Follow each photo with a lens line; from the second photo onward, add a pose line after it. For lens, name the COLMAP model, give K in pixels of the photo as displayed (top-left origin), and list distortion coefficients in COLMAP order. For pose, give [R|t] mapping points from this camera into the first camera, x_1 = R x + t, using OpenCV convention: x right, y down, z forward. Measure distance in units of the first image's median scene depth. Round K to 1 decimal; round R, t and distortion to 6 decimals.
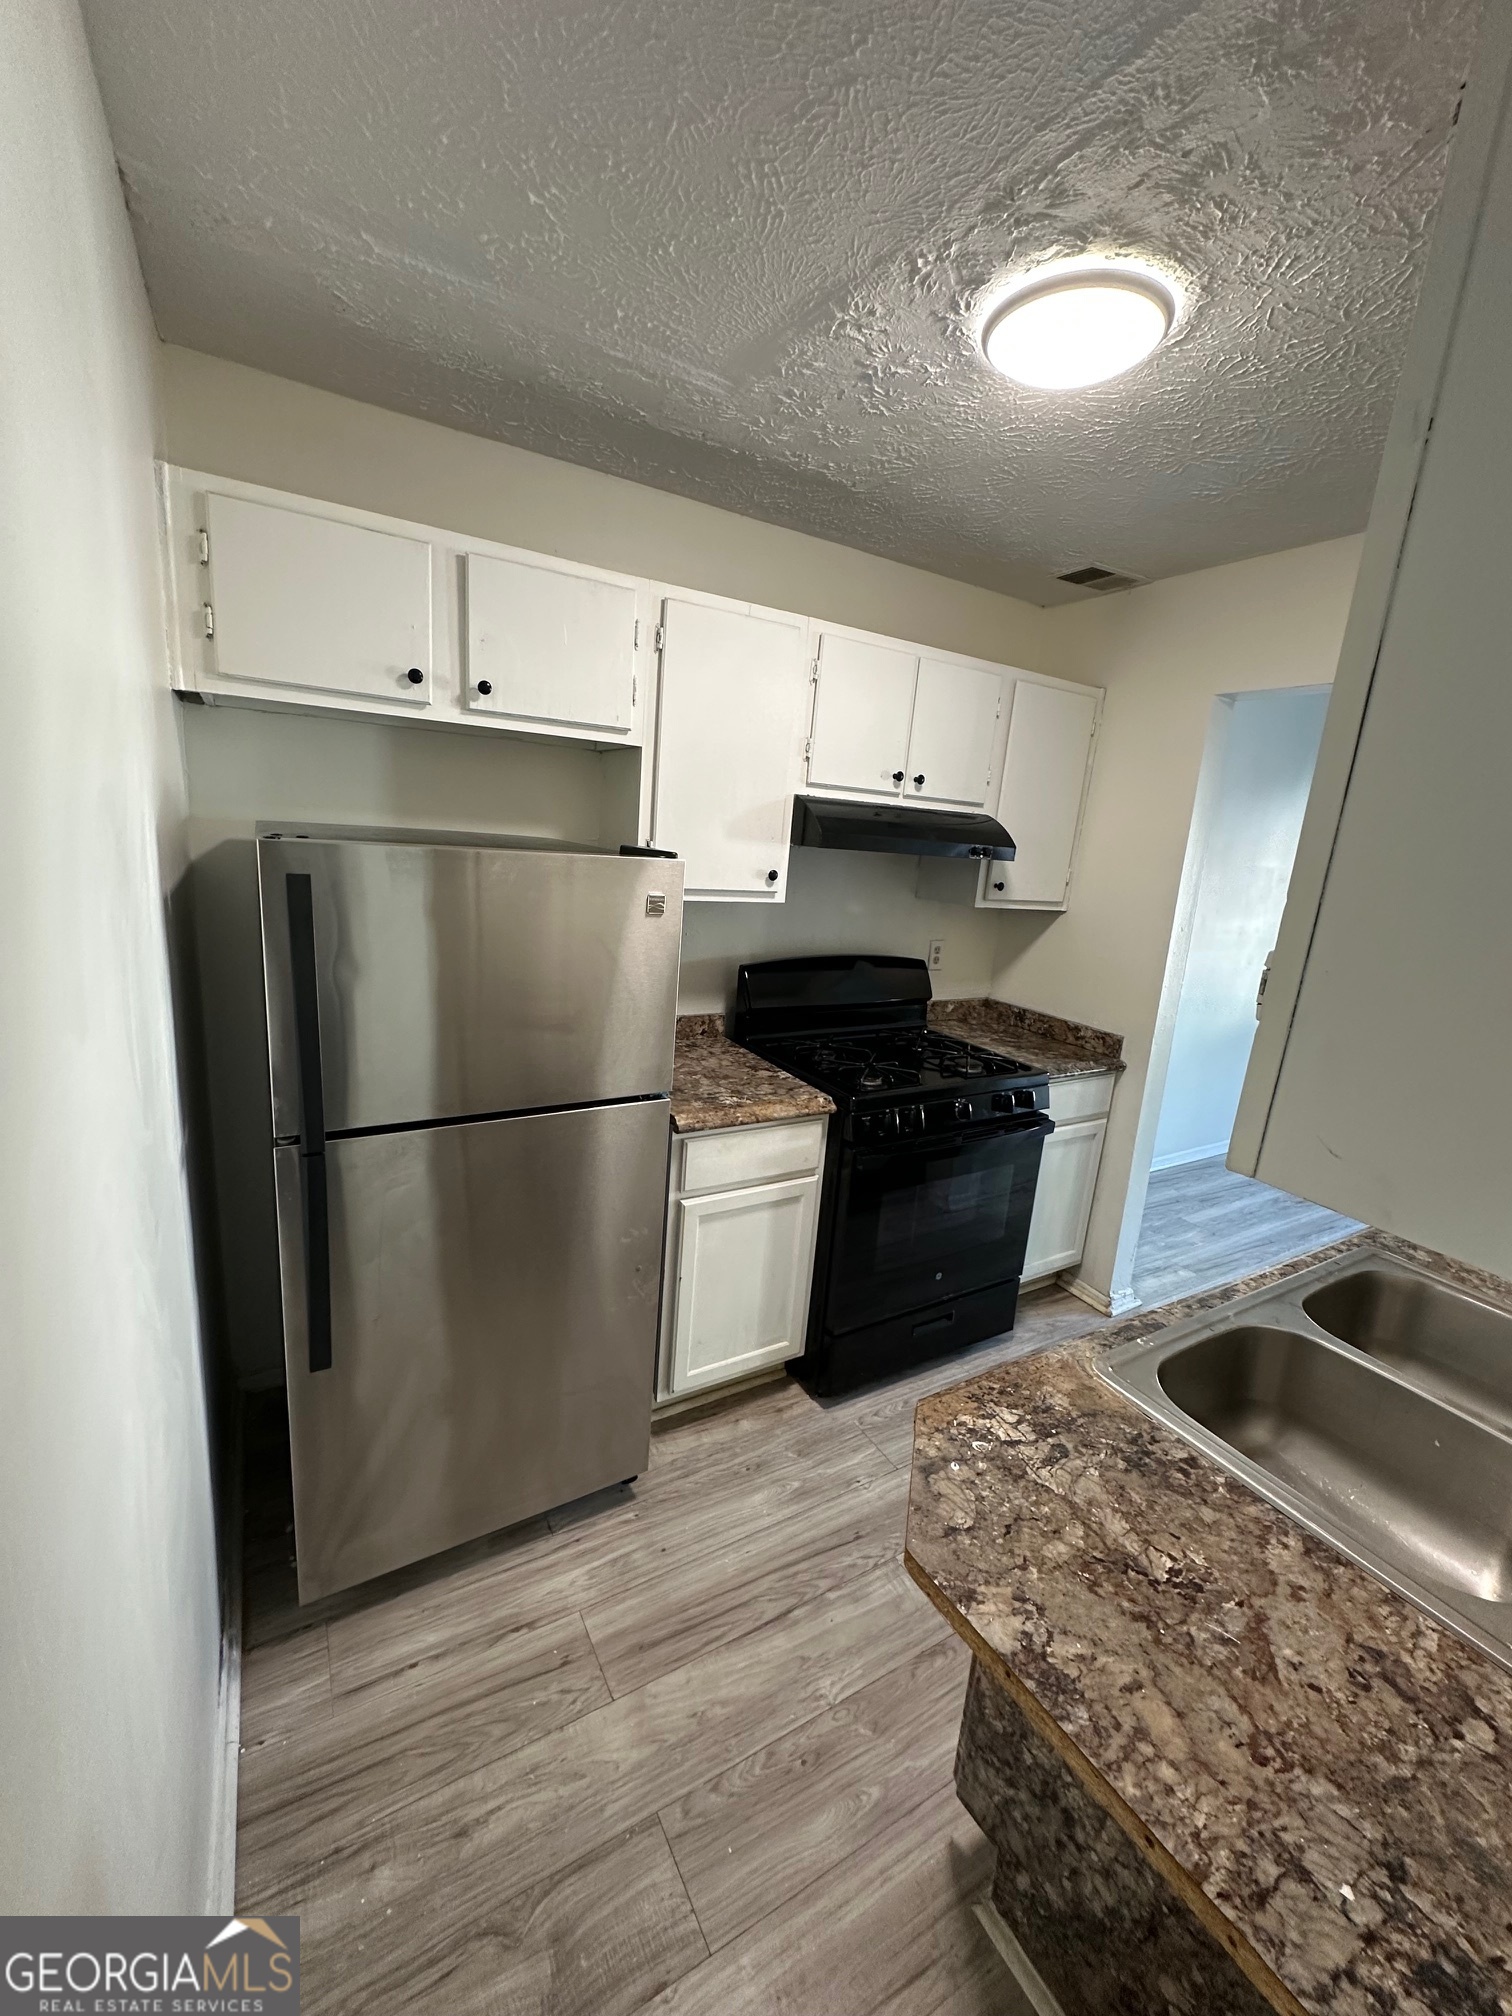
lens RADIAL K [[803.8, 0, 752.8], [0, 803.8, 1006.6], [0, 0, 1]] dist [-0.001274, 0.000146]
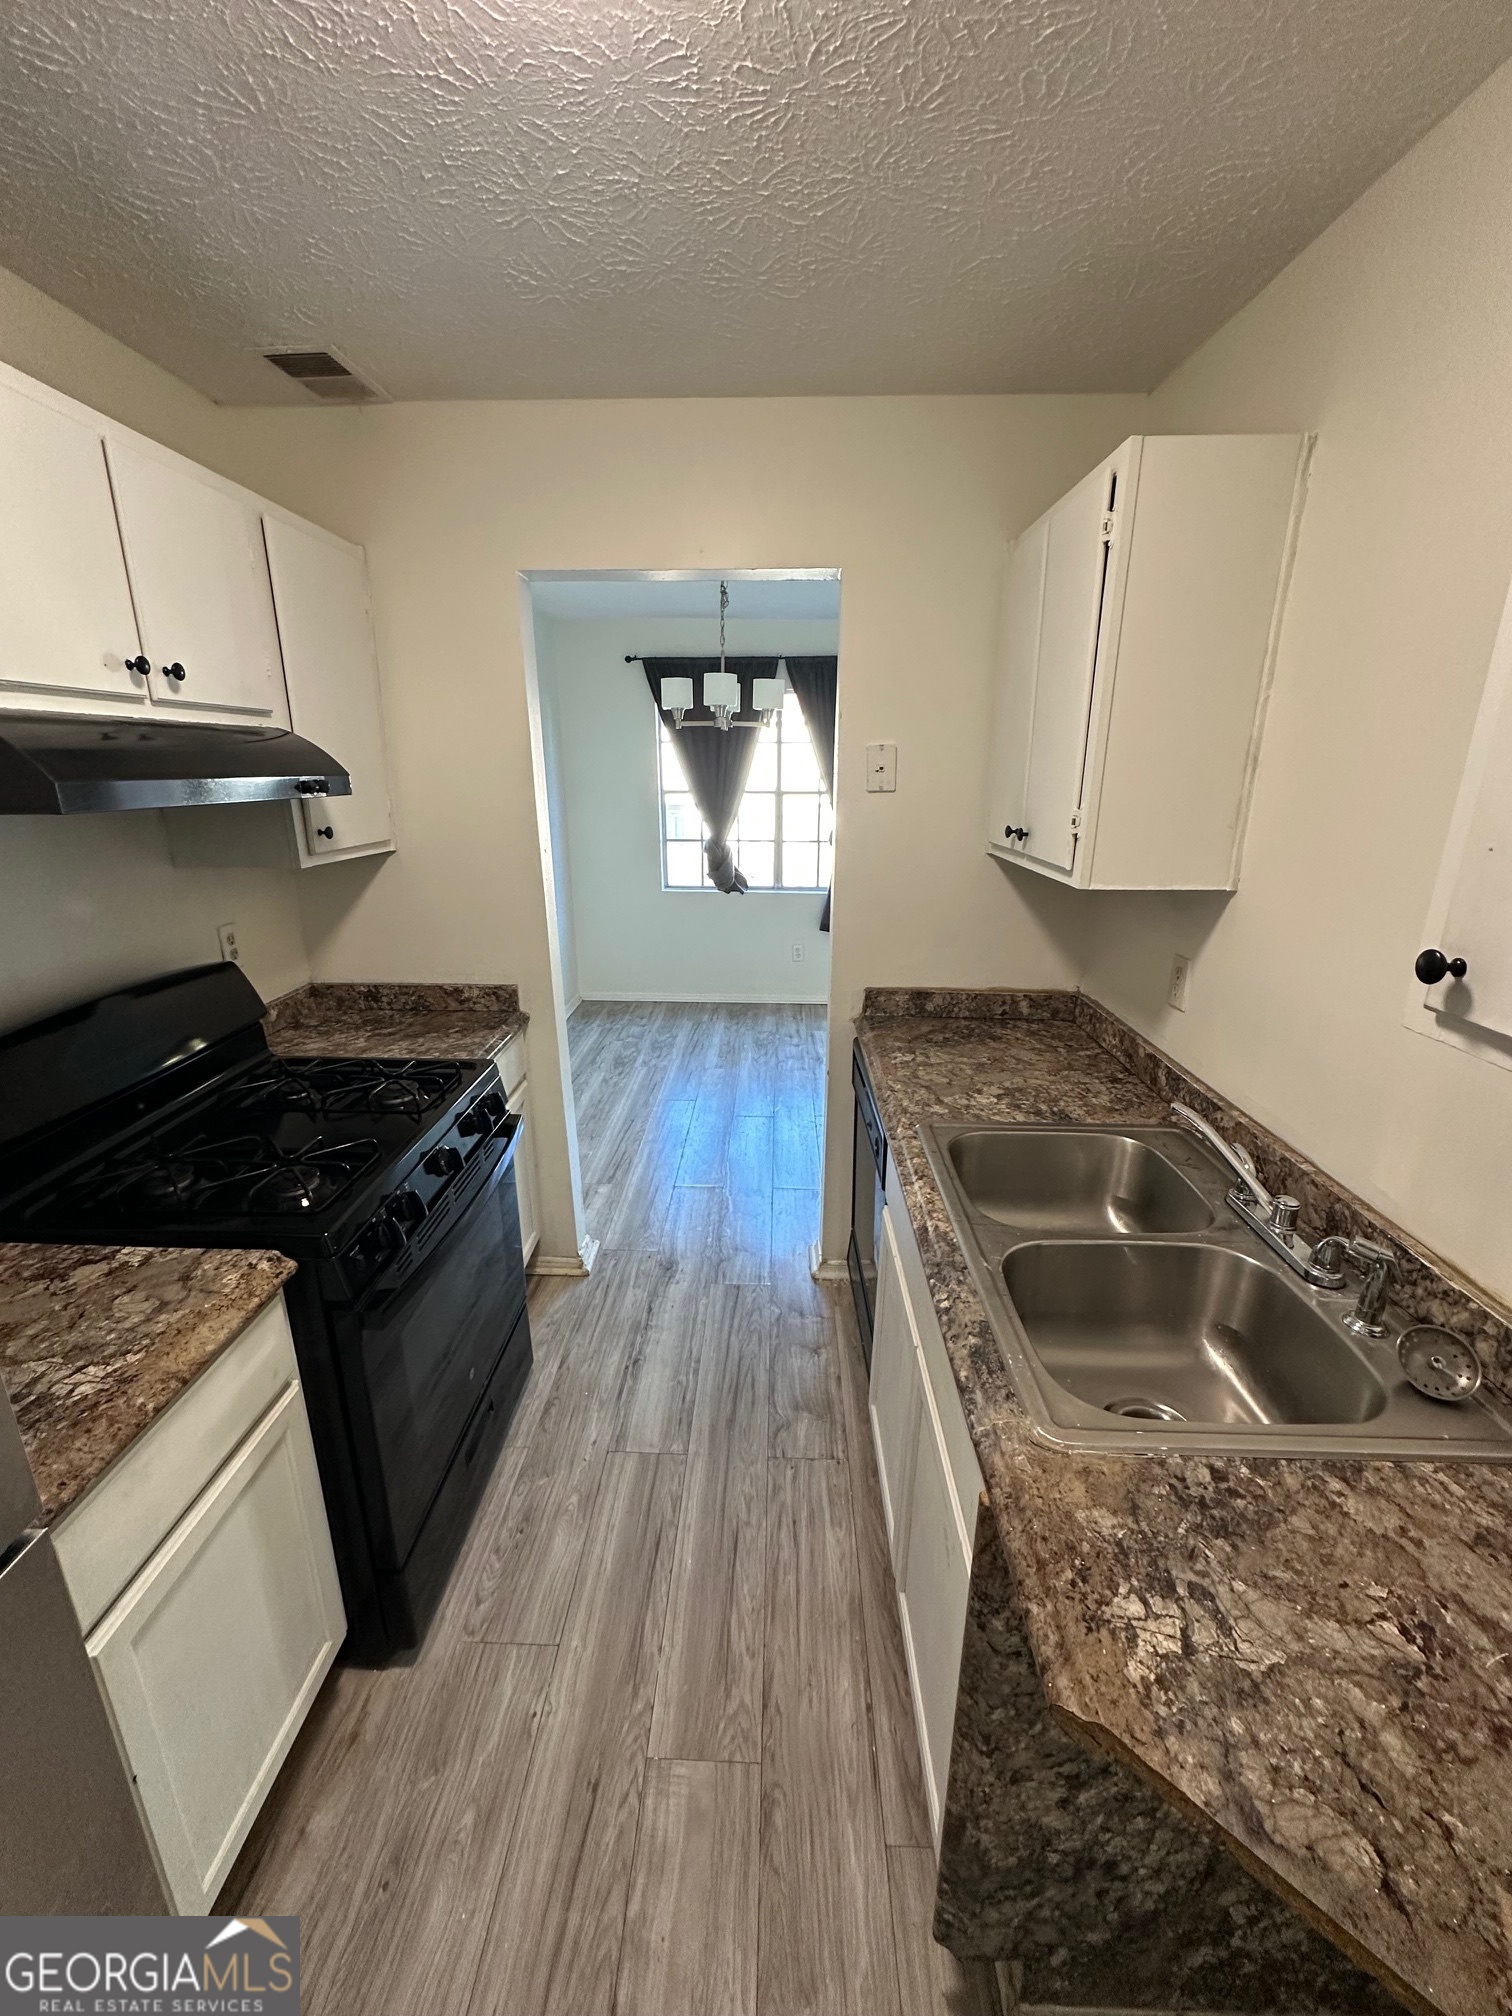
lens RADIAL K [[803.8, 0, 752.8], [0, 803.8, 1006.6], [0, 0, 1]] dist [-0.001274, 0.000146]
pose [[0.531017, -0.316425, 0.786063, -0.107942], [0.222582, 0.947172, 0.230916, -0.100038], [-0.817605, 0.052343, 0.573395, 0.359122]]
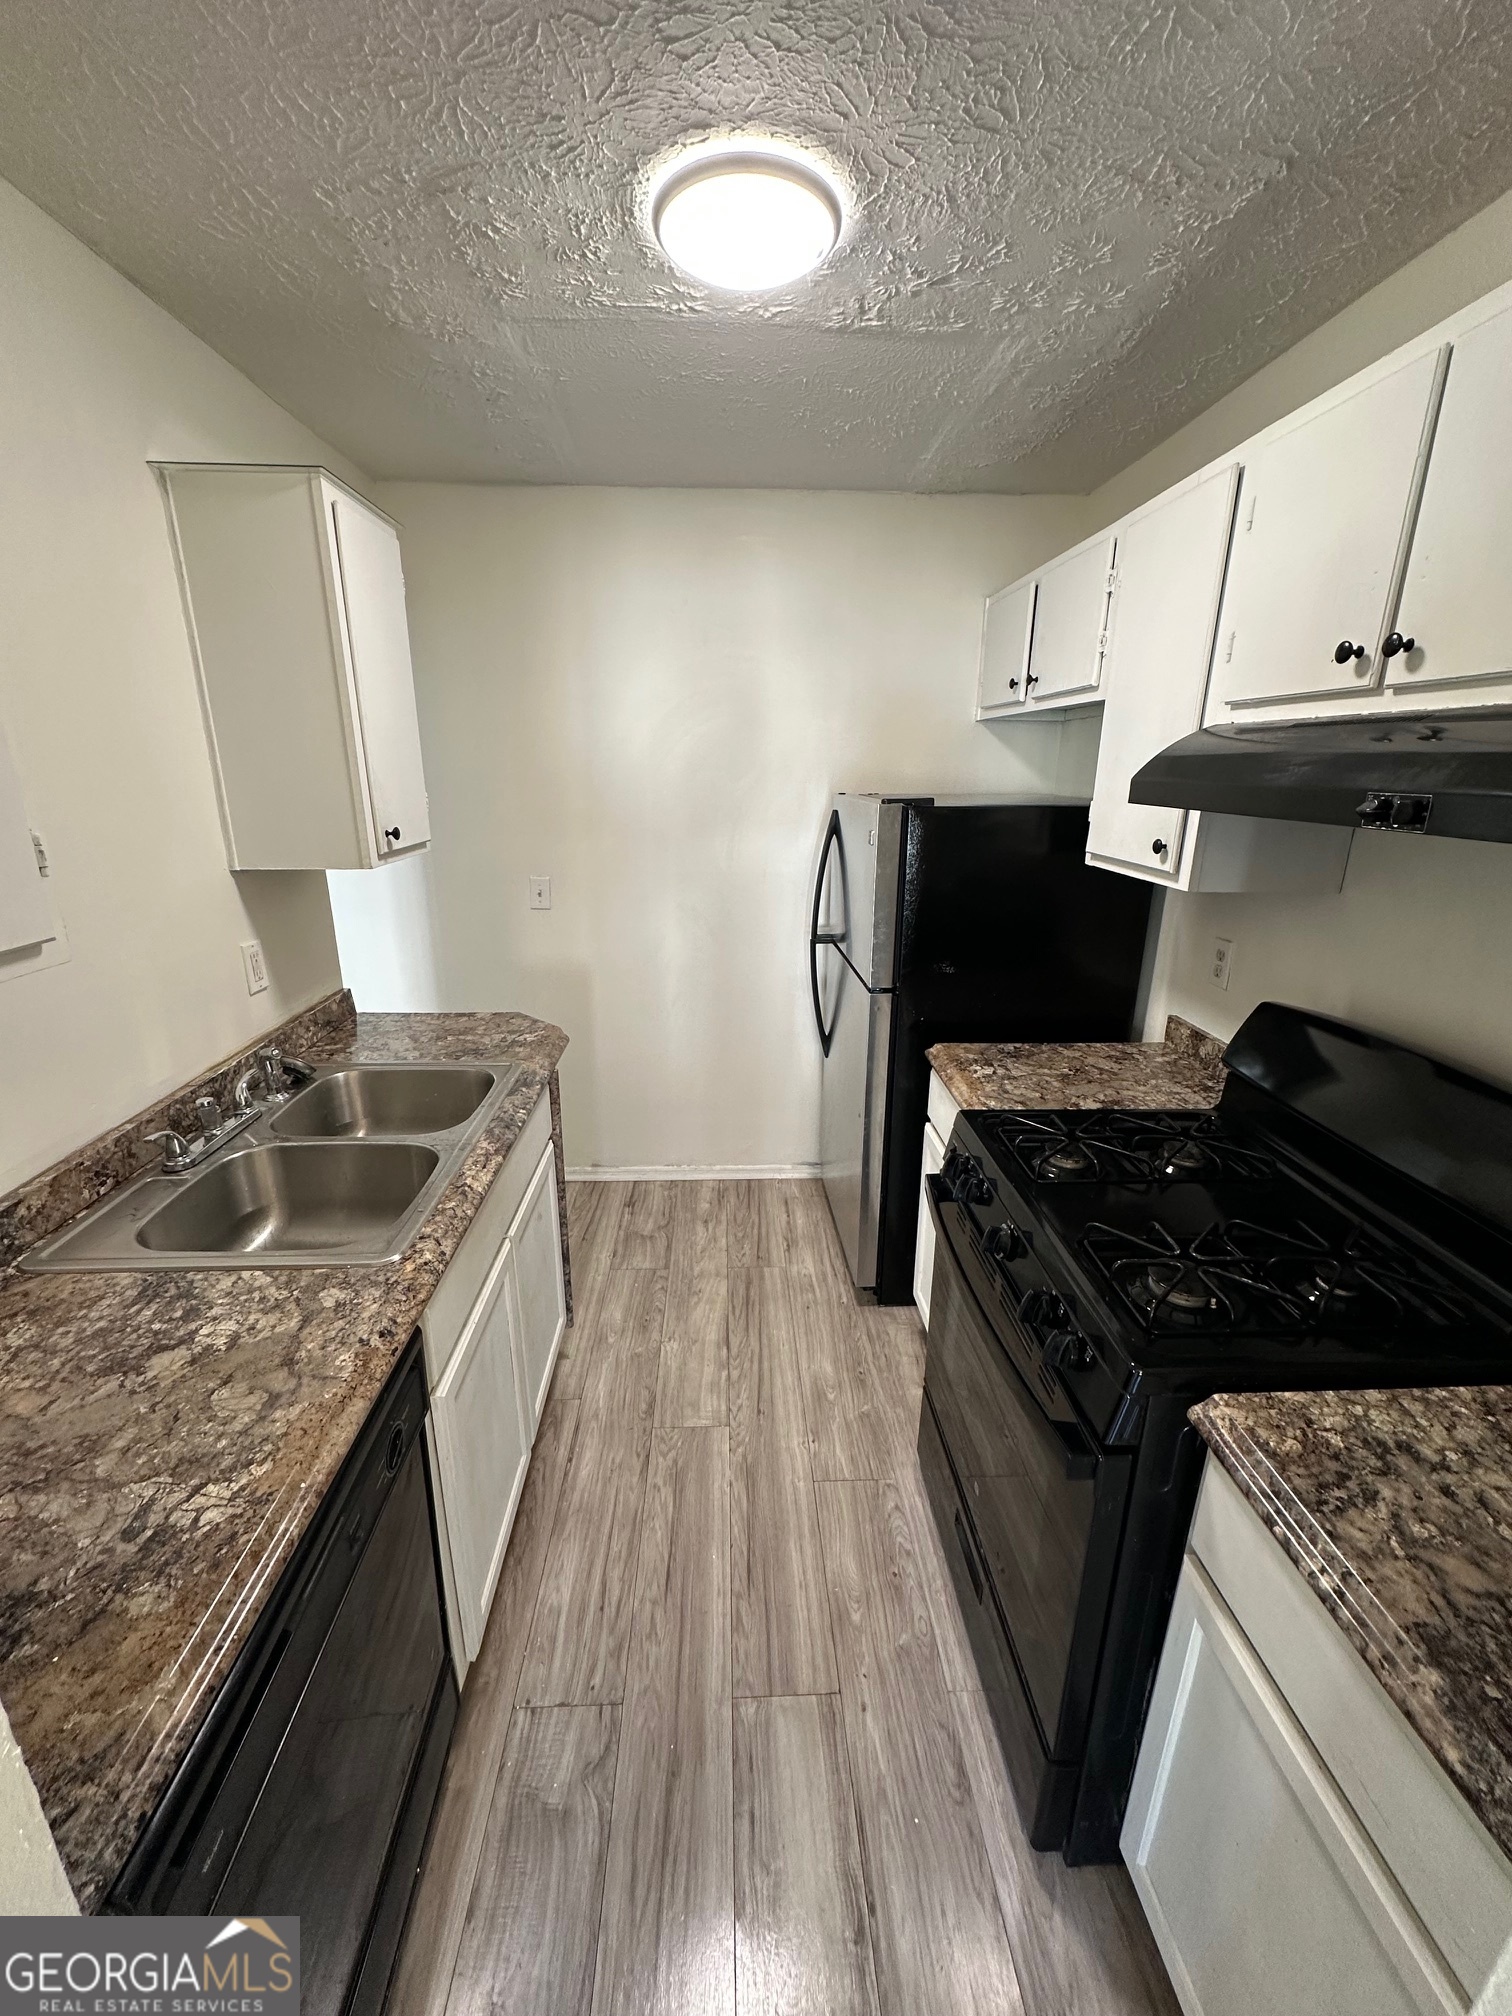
lens RADIAL K [[803.8, 0, 752.8], [0, 803.8, 1006.6], [0, 0, 1]] dist [-0.001274, 0.000146]
pose [[-0.469572, 0.178719, -0.864617, 0.808517], [-0.235777, 0.918349, 0.317876, -0.169795], [0.850830, 0.353122, -0.389093, 0.992329]]
